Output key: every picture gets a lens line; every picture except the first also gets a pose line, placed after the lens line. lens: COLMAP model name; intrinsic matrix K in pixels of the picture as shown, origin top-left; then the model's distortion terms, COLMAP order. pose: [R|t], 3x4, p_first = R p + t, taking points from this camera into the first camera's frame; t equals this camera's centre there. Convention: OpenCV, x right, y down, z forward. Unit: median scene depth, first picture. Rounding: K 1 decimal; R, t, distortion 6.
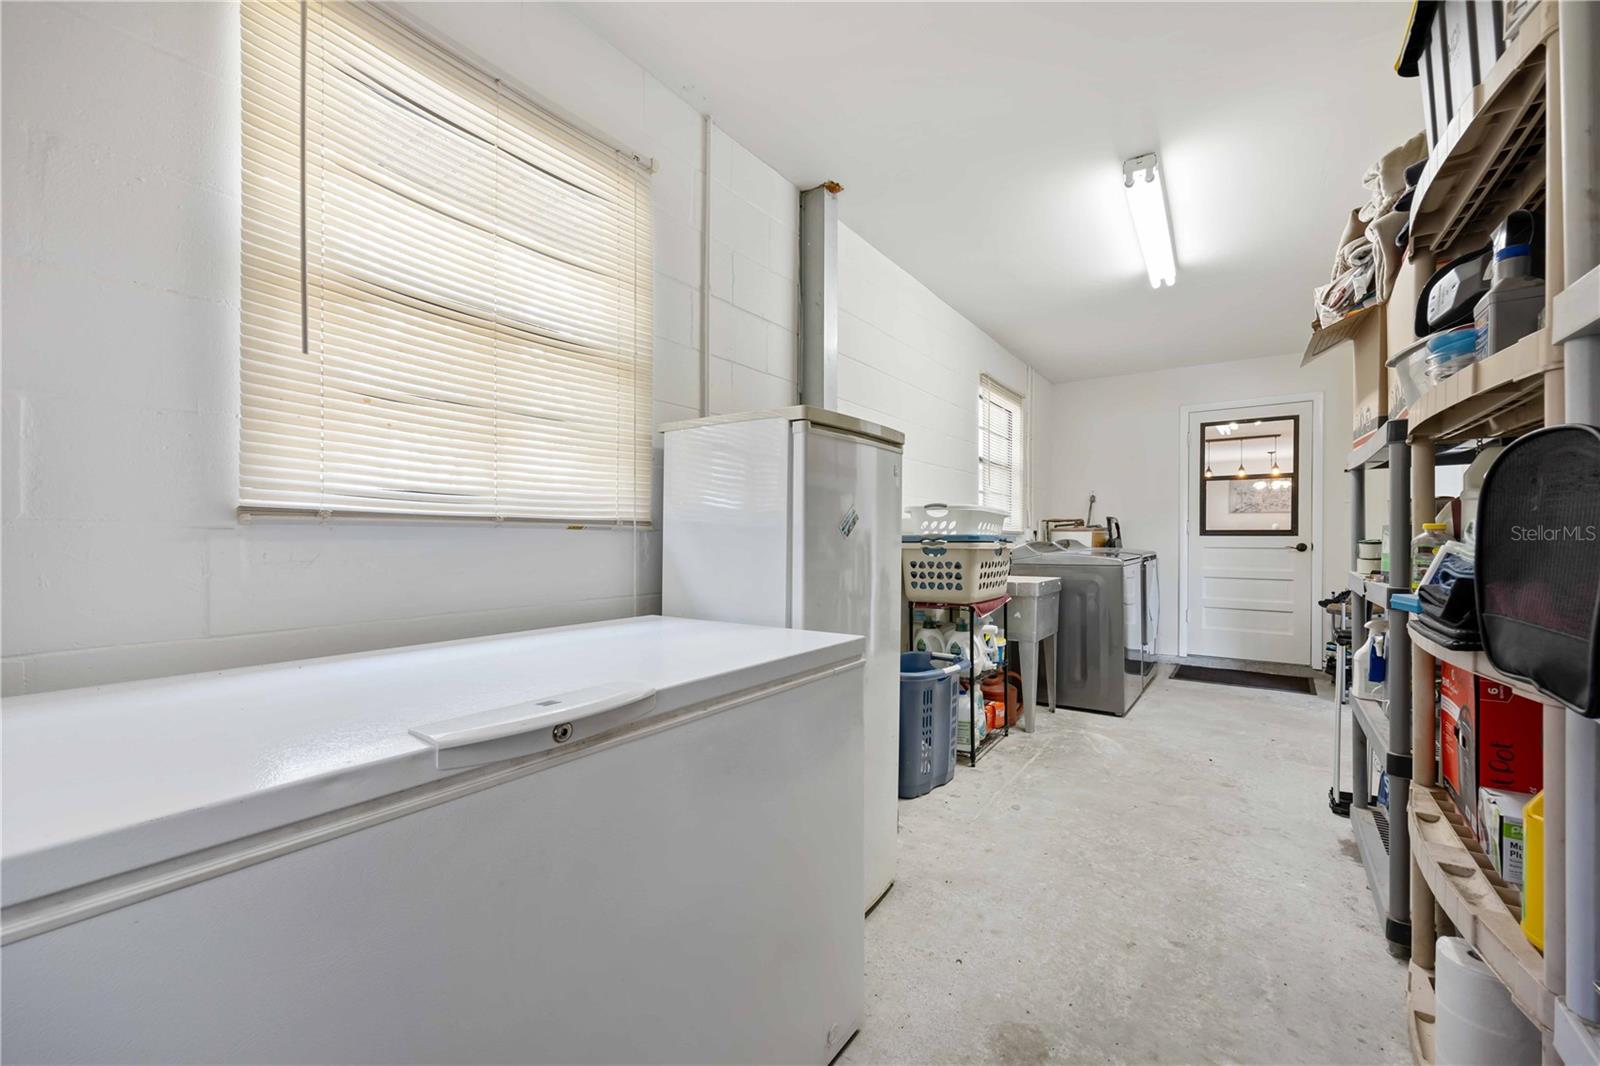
lens RADIAL K [[639.9, 0, 800.3], [0, 639.9, 528.2], [0, 0, 1]] dist [-0.003070, -0.000804]
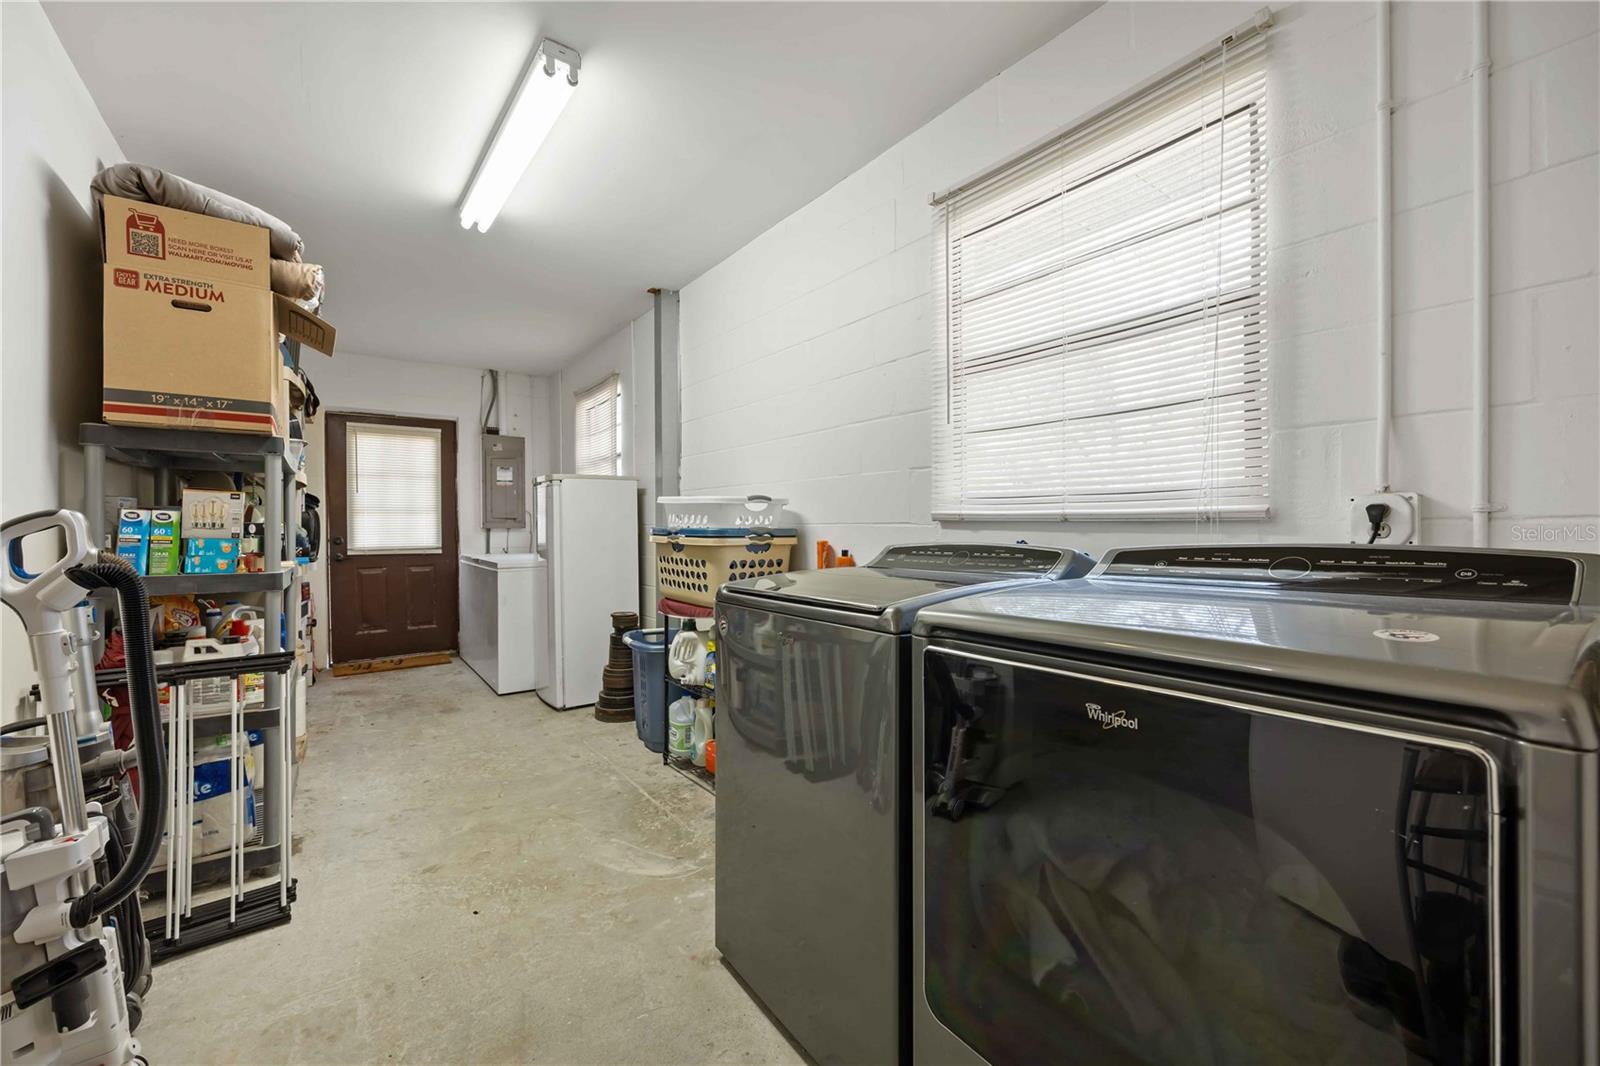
lens RADIAL K [[639.9, 0, 800.2], [0, 639.9, 531.4], [0, 0, 1]] dist [-0.003070, -0.000804]
pose [[-0.316583, 0.002990, -0.948560, 1.154888], [0.005196, 0.999985, 0.001418, 0.015628], [0.948551, -0.004479, -0.316594, 1.537871]]
